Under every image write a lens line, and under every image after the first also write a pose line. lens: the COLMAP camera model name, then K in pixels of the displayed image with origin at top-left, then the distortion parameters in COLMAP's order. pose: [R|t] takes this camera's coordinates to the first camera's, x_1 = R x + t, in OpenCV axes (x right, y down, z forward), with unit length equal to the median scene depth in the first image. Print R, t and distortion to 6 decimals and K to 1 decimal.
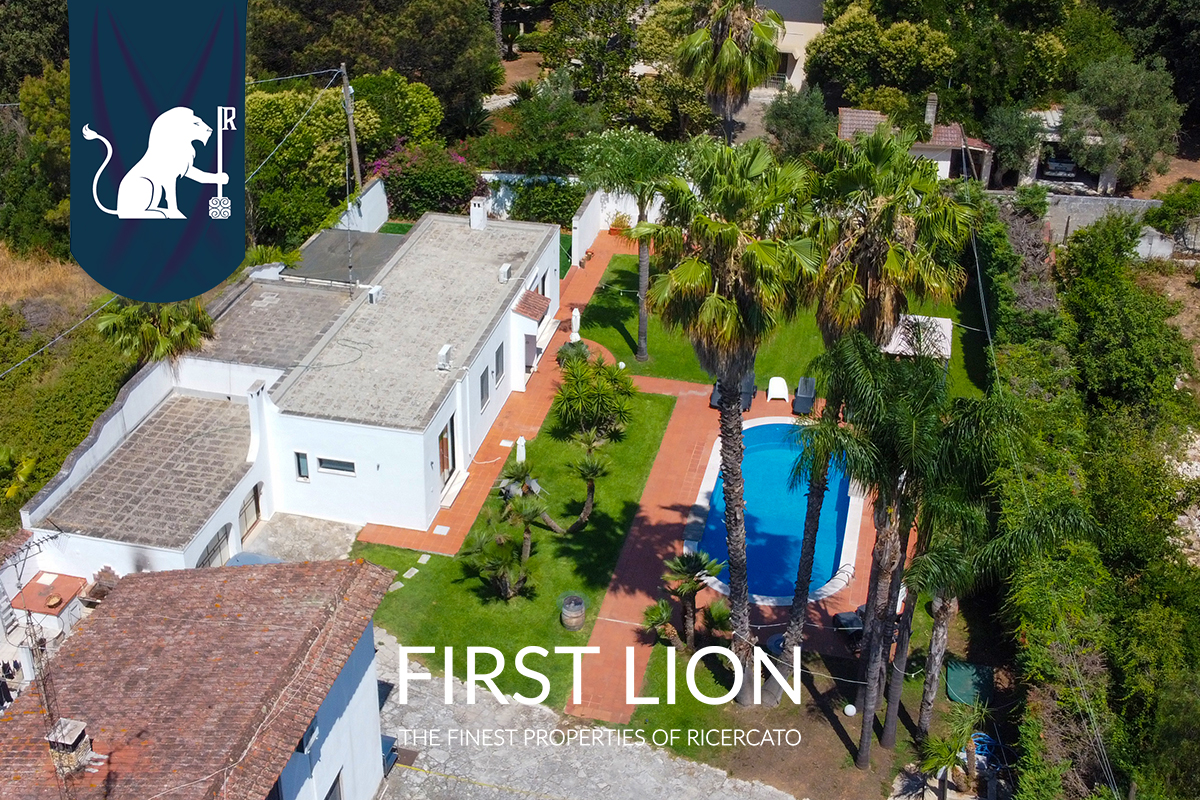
lens RADIAL K [[1376.0, 0, 599.1], [0, 1376.0, 317.0], [0, 0, 1]] dist [-0.006121, -0.002108]
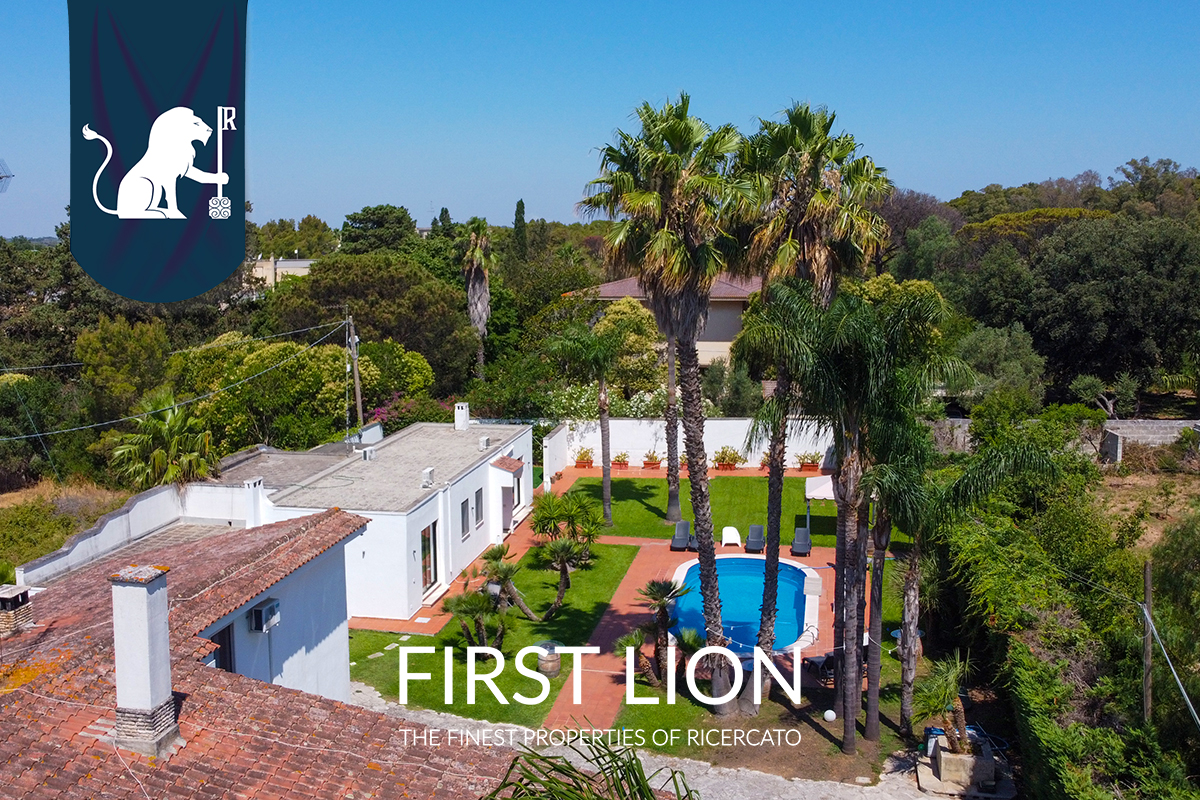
lens RADIAL K [[1090.2, 0, 583.7], [0, 1090.2, 397.2], [0, 0, 1]] dist [-0.000500, -0.010425]
pose [[0.999328, -0.031056, 0.019444, -0.002442], [0.035737, 0.943255, -0.330142, 0.265227], [-0.008087, 0.330615, 0.943731, 0.151461]]
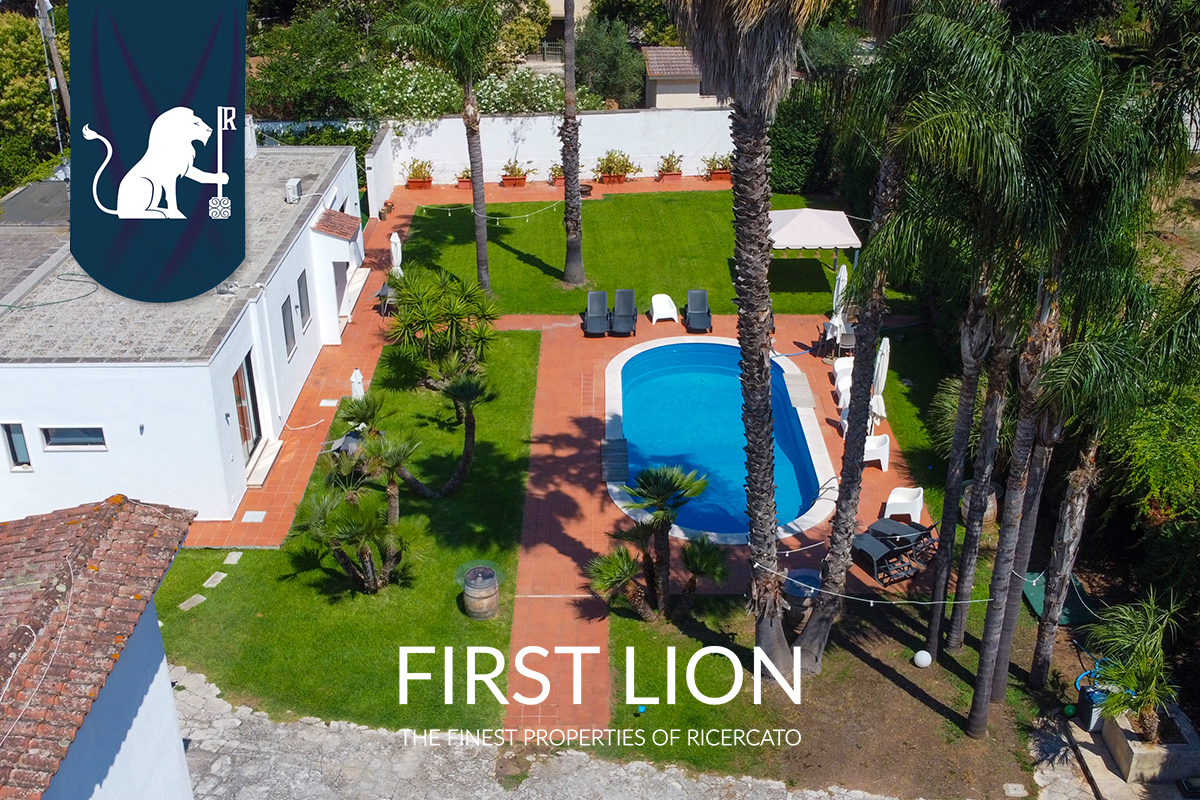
lens RADIAL K [[1189.8, 0, 622.1], [0, 1189.8, 410.7], [0, 0, 1]] dist [0.004844, -0.008485]
pose [[0.966989, -0.120525, 0.224511, -0.062973], [0.121838, 0.992517, 0.008048, 0.117178], [-0.223801, 0.019571, 0.974438, 0.379687]]
